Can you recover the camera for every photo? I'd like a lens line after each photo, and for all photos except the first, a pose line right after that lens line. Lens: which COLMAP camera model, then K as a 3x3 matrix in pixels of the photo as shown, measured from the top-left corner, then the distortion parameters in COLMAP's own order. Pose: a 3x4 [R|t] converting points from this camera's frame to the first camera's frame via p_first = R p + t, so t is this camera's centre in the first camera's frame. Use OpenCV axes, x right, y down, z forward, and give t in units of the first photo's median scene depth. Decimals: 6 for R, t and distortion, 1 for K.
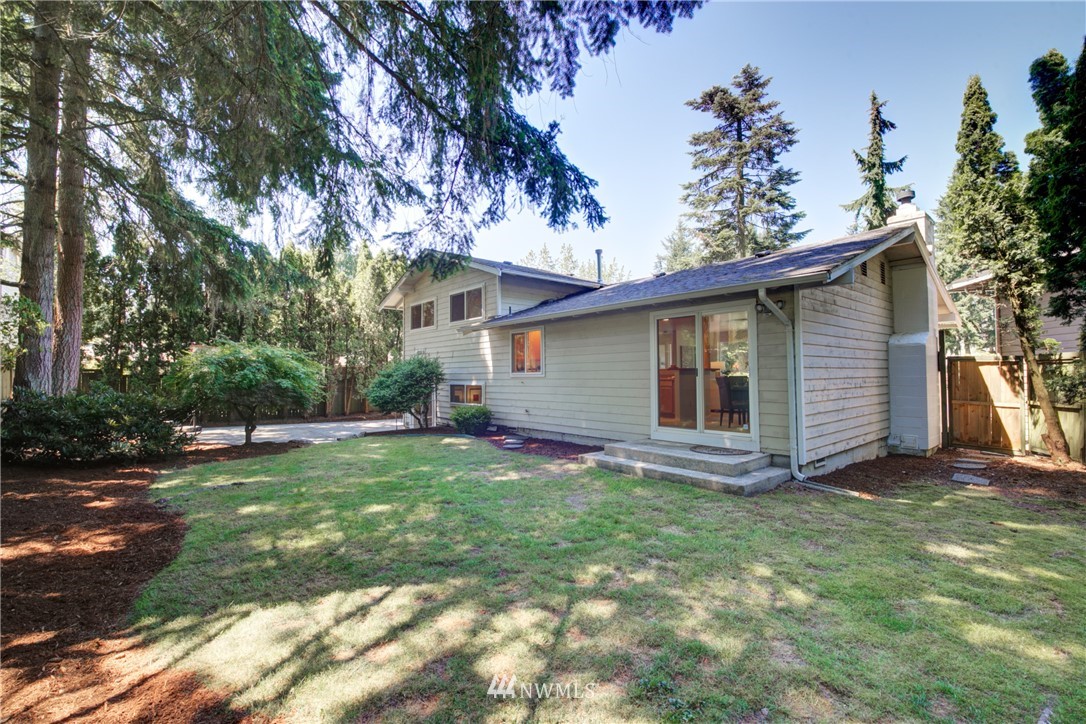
lens RADIAL K [[472.4, 0, 543.0], [0, 472.4, 362.0], [0, 0, 1]] dist [-0.014828, -0.000050]
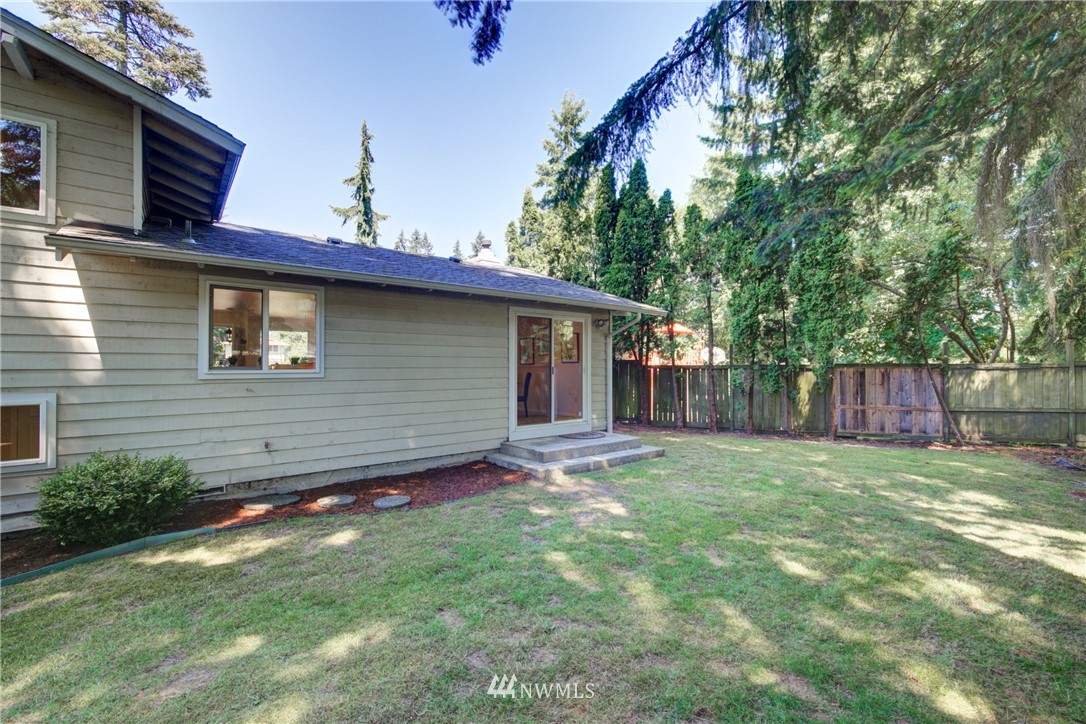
lens RADIAL K [[467.7, 0, 542.7], [0, 467.7, 357.4], [0, 0, 1]] dist [-0.013542, -0.000217]
pose [[0.025283, 0.022008, 0.999438, -0.626884], [-0.028532, 0.999366, -0.021285, 0.012578], [-0.999273, -0.027978, 0.025895, 0.810955]]
